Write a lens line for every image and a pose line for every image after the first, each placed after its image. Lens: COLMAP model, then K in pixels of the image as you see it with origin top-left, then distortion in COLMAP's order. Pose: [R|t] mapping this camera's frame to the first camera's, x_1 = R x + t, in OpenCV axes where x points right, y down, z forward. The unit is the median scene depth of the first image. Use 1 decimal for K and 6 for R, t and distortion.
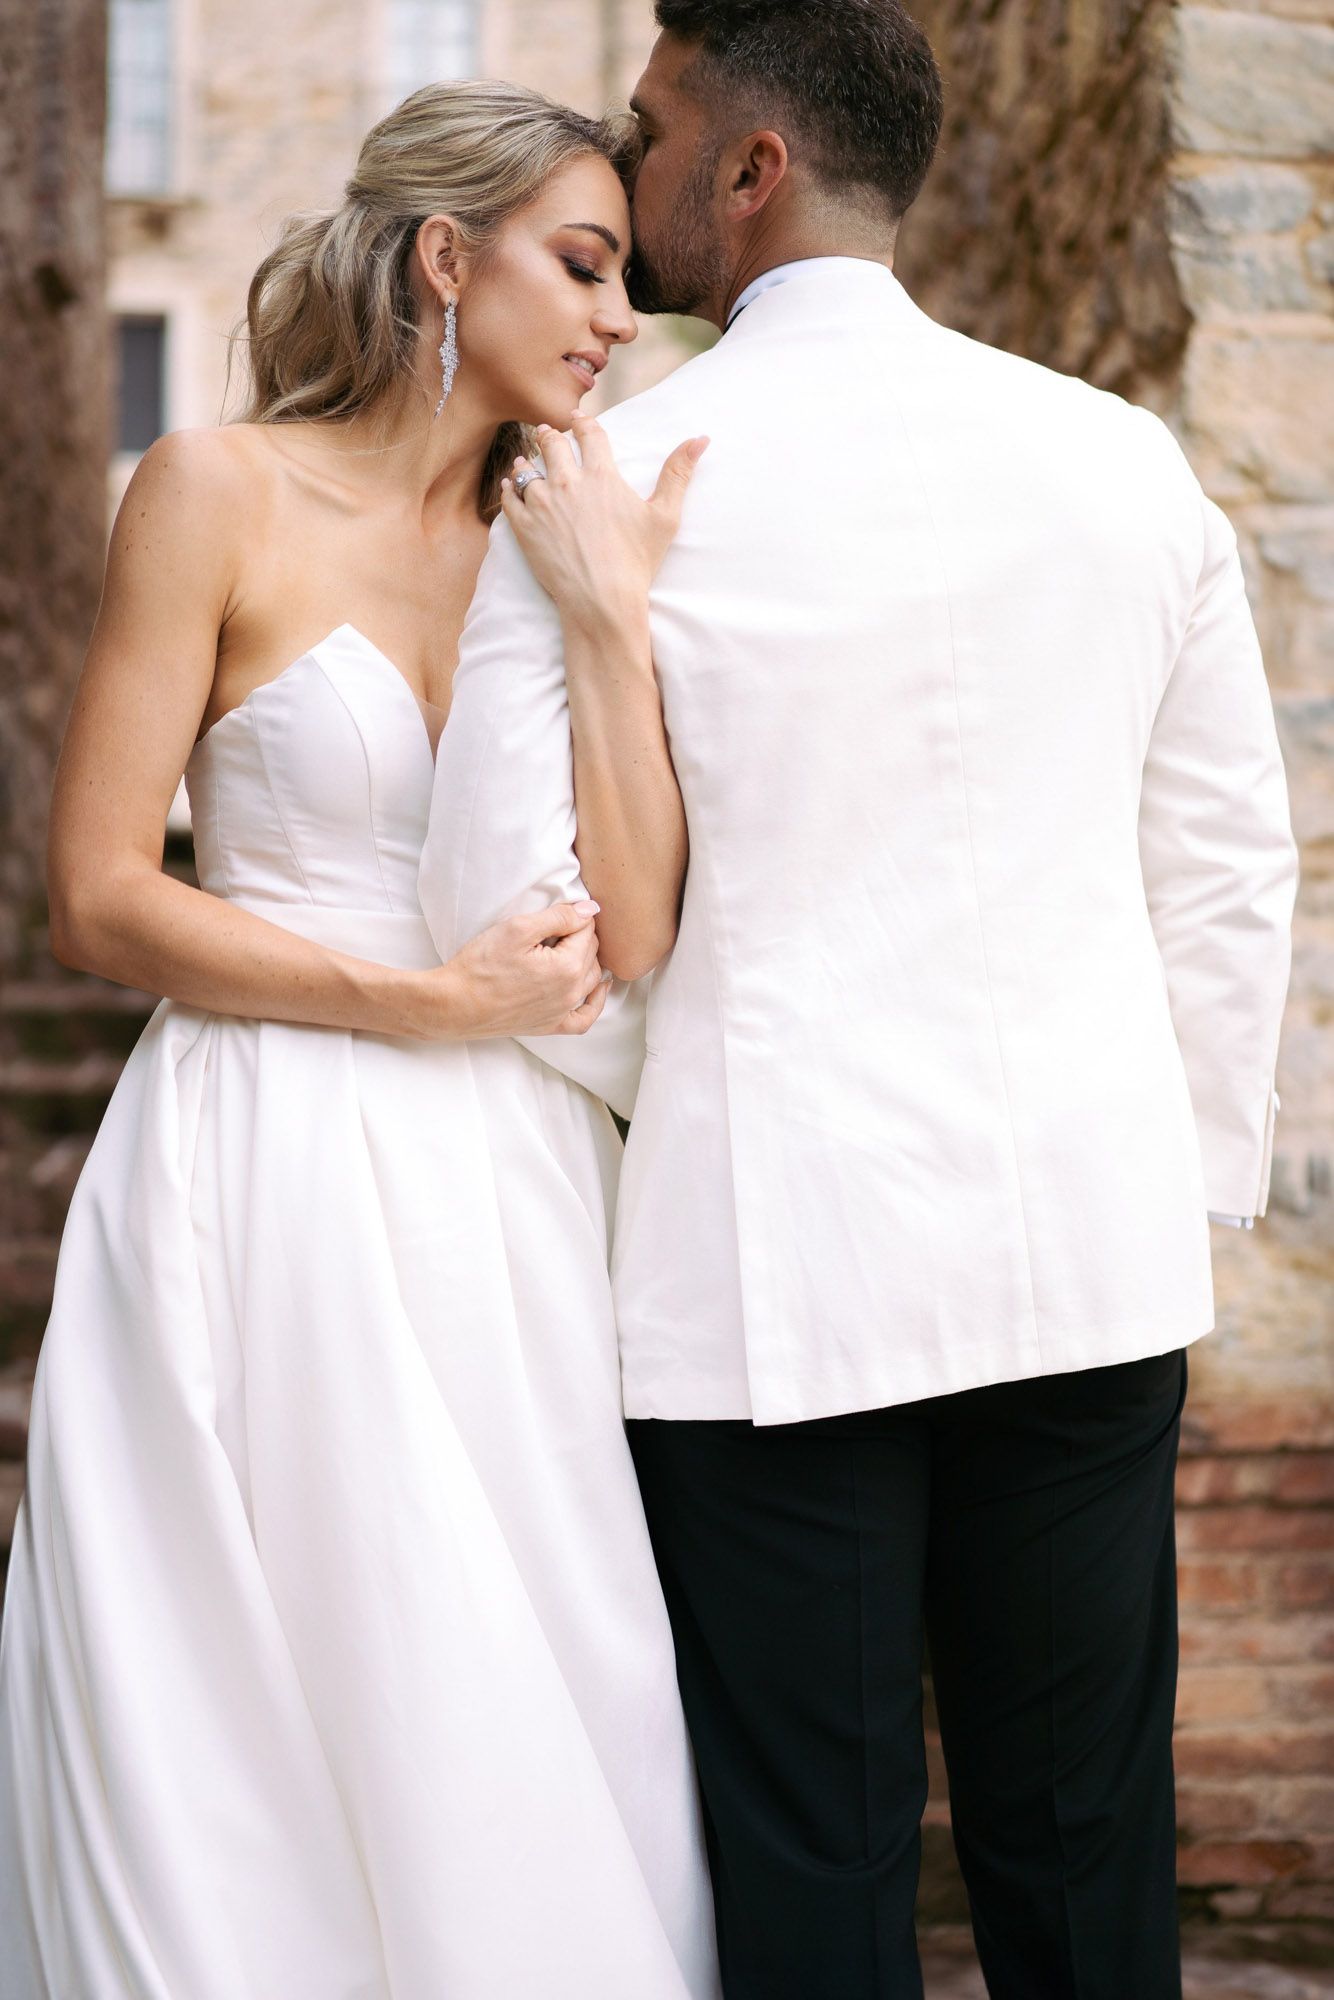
lens RADIAL K [[3176.7, 0, 667.0], [0, 3176.7, 1000.0], [0, 0, 1]] dist [0.134515, -0.895177]
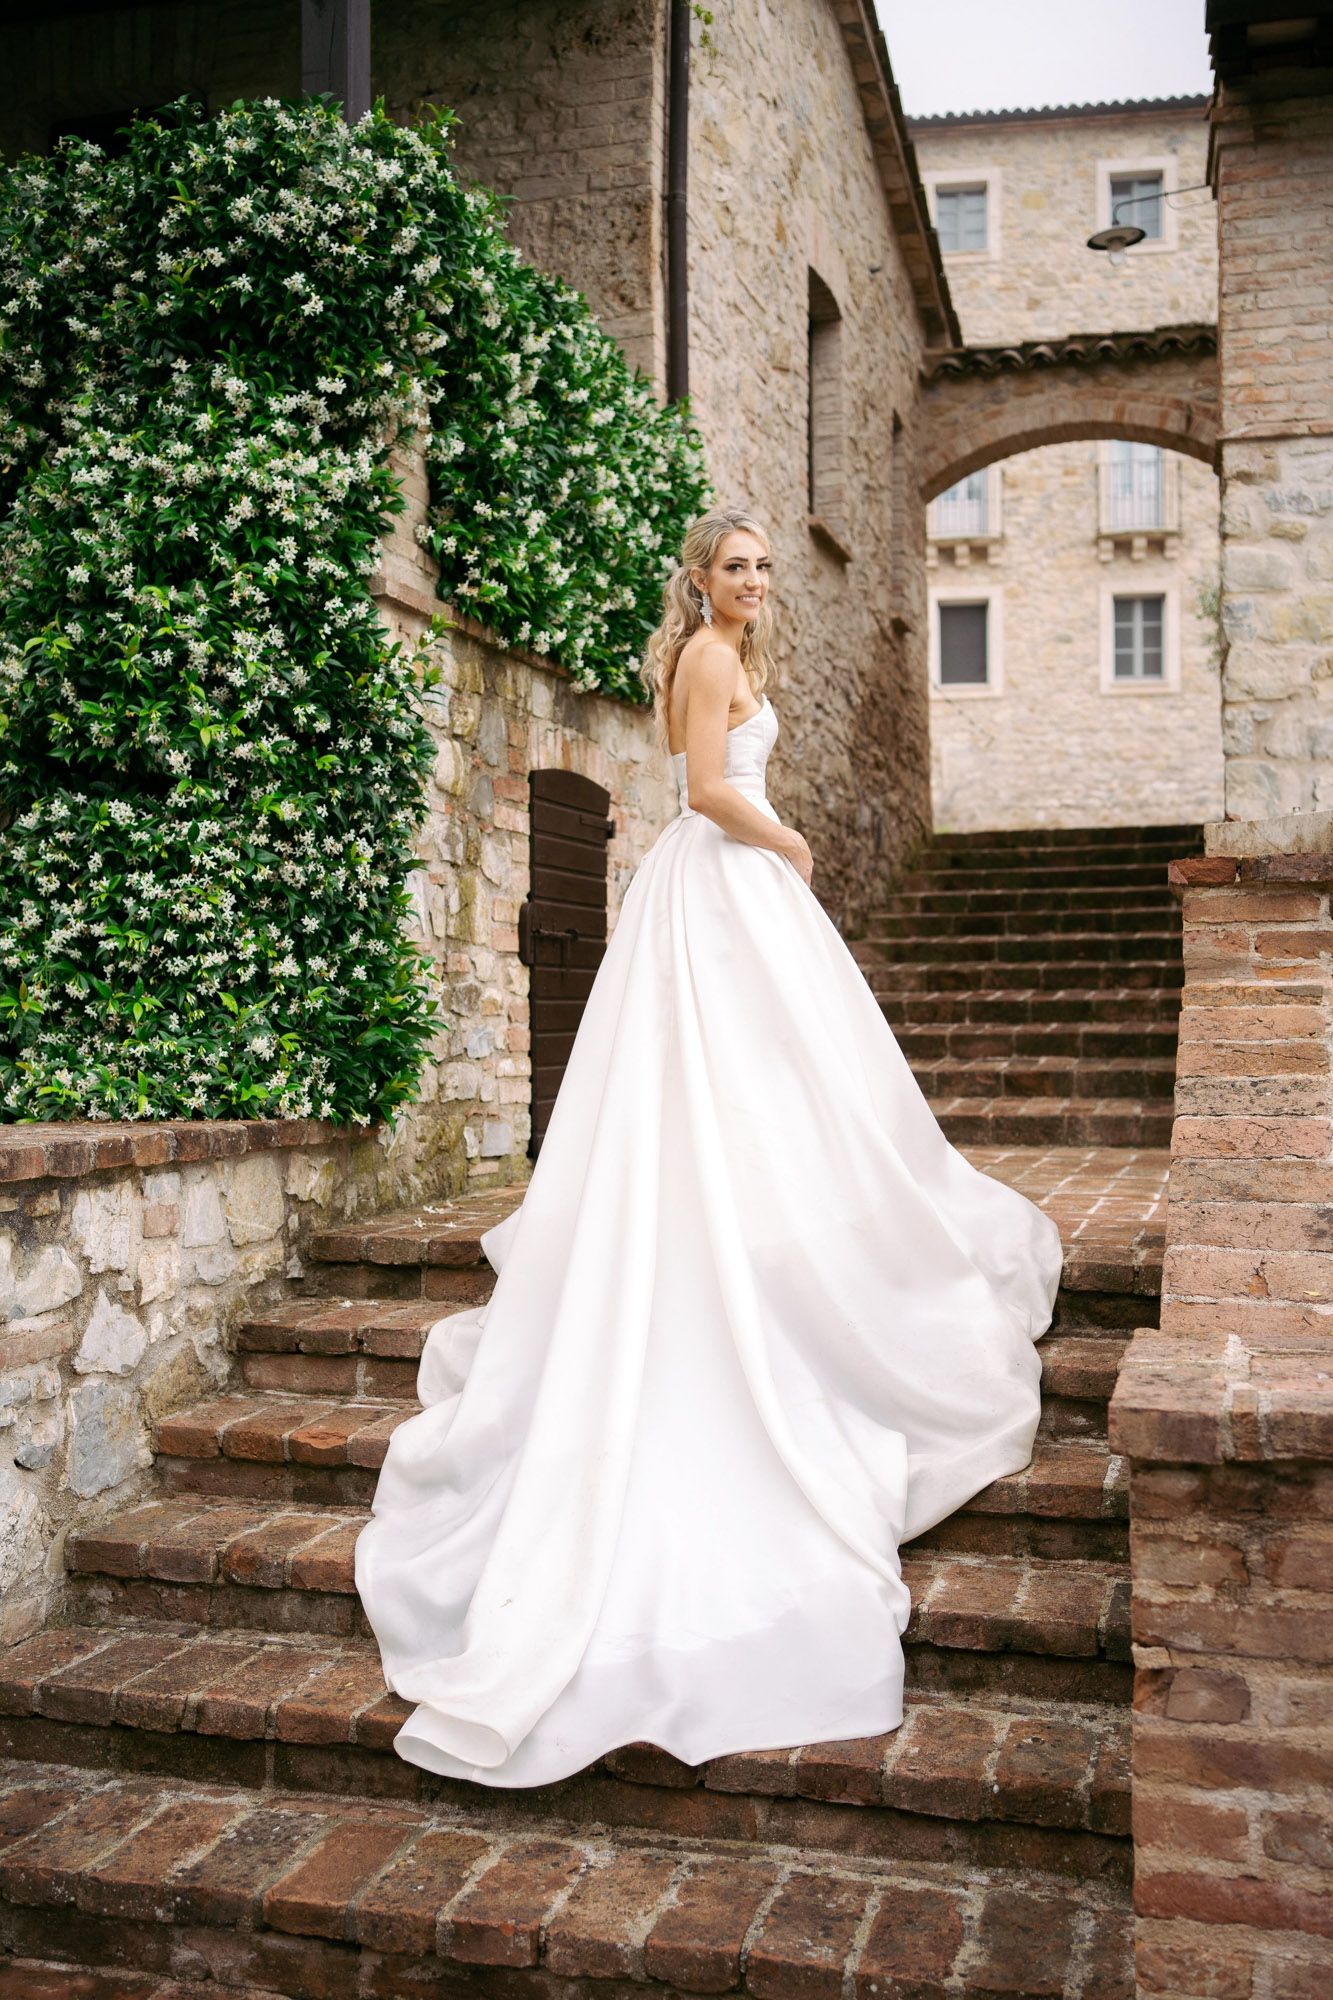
lens RADIAL K [[2079.2, 0, 666.5], [0, 2079.2, 1000.0], [0, 0, 1]] dist [-0.029195, 0.198887]
pose [[0.948025, -0.011059, -0.318002, 0.146934], [0.007718, 0.999901, -0.011764, 0.082414], [0.318101, 0.008698, 0.948017, -0.585342]]
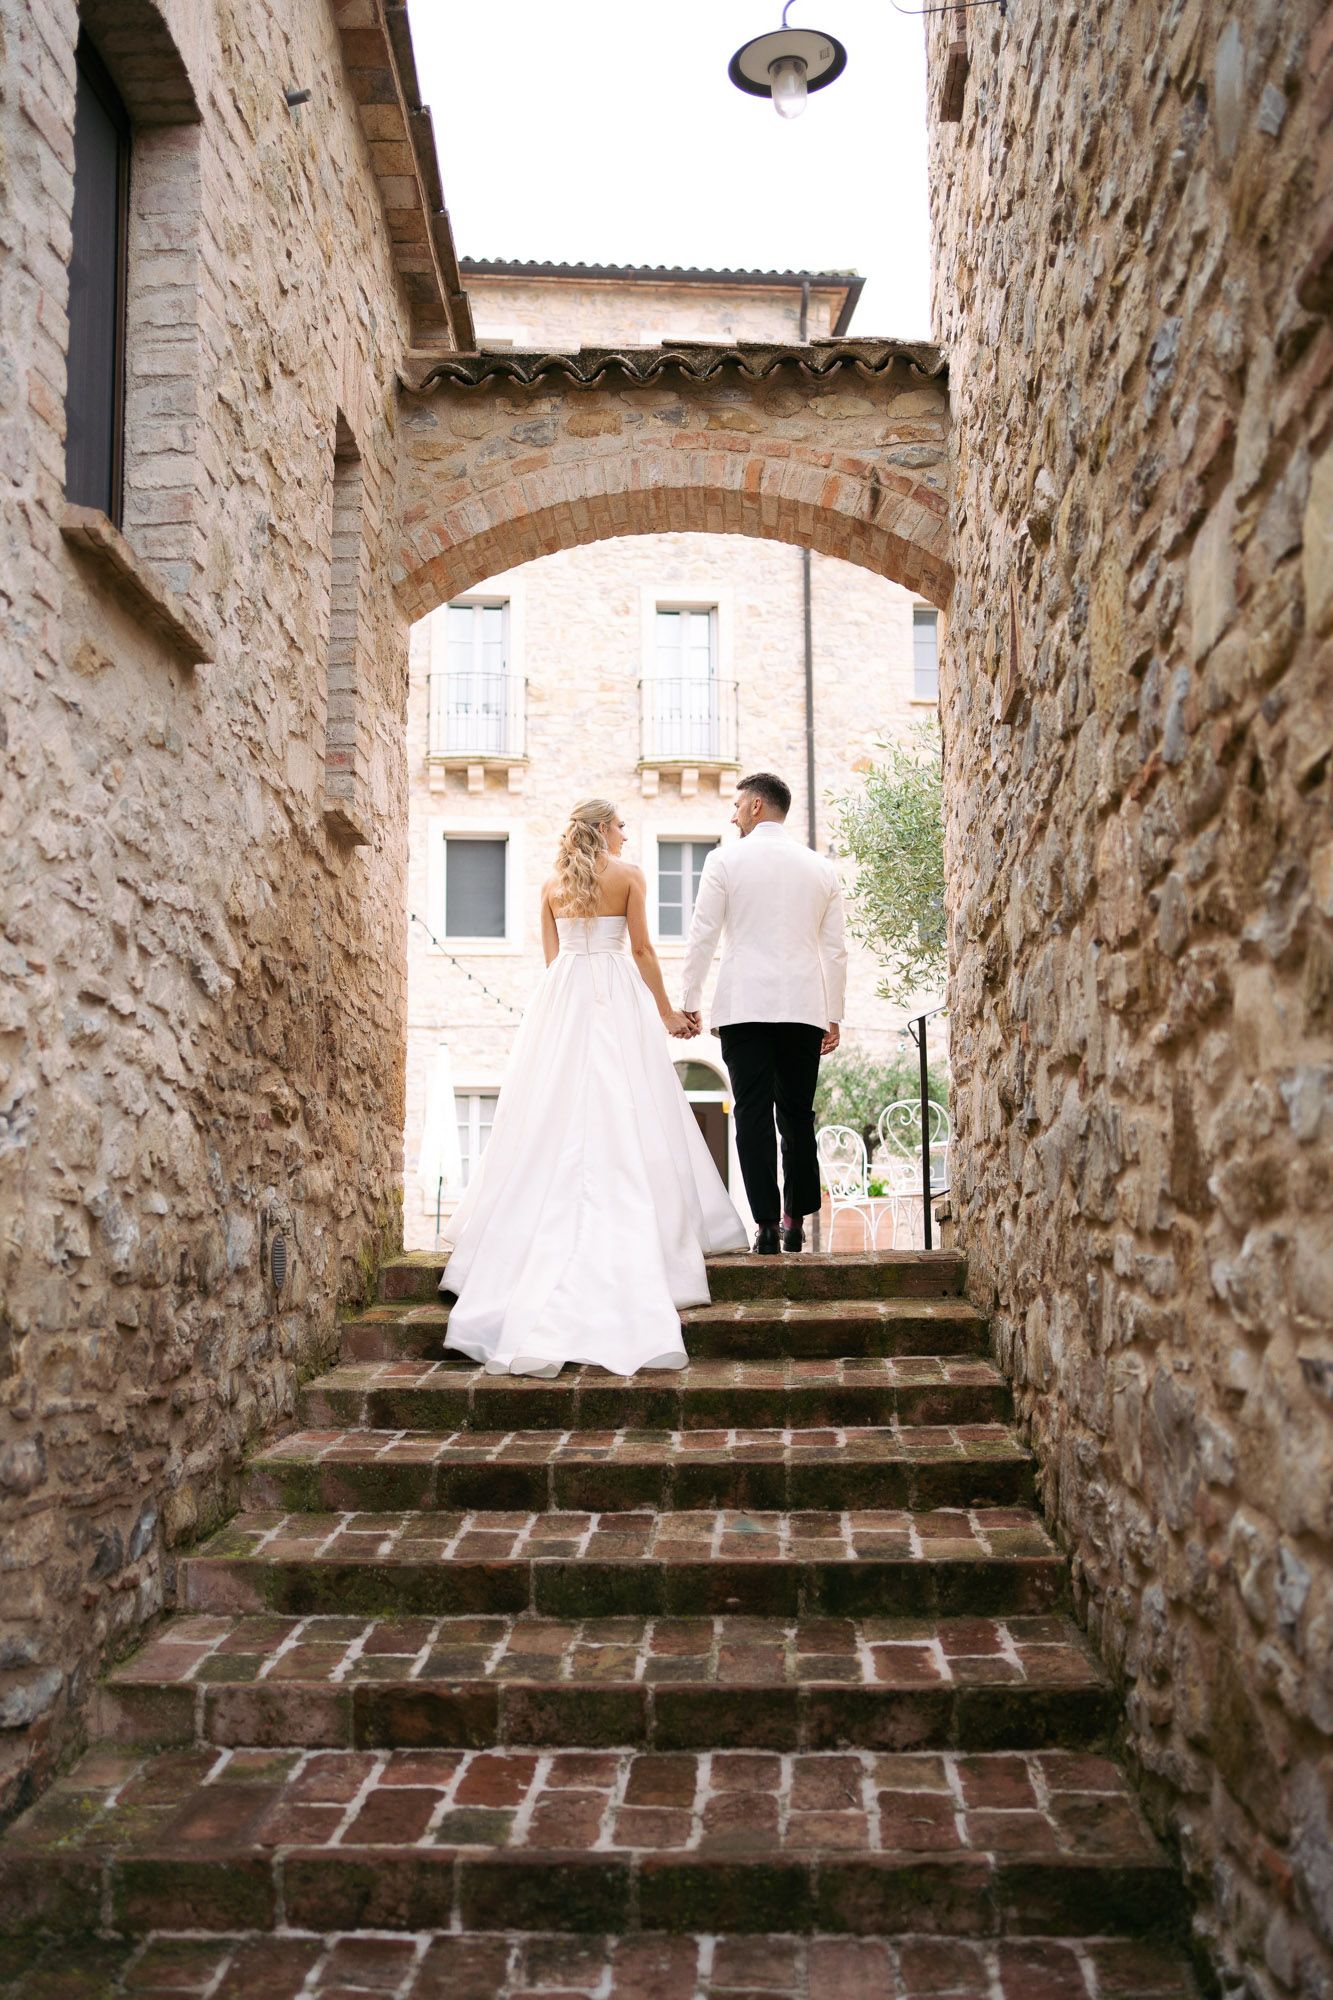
lens RADIAL K [[2079.2, 0, 666.5], [0, 2079.2, 1000.0], [0, 0, 1]] dist [-0.029195, 0.198887]
pose [[0.995981, -0.017415, -0.087852, -0.001177], [0.006125, 0.991861, -0.127179, -0.061301], [0.089352, 0.126130, 0.987981, 0.250632]]
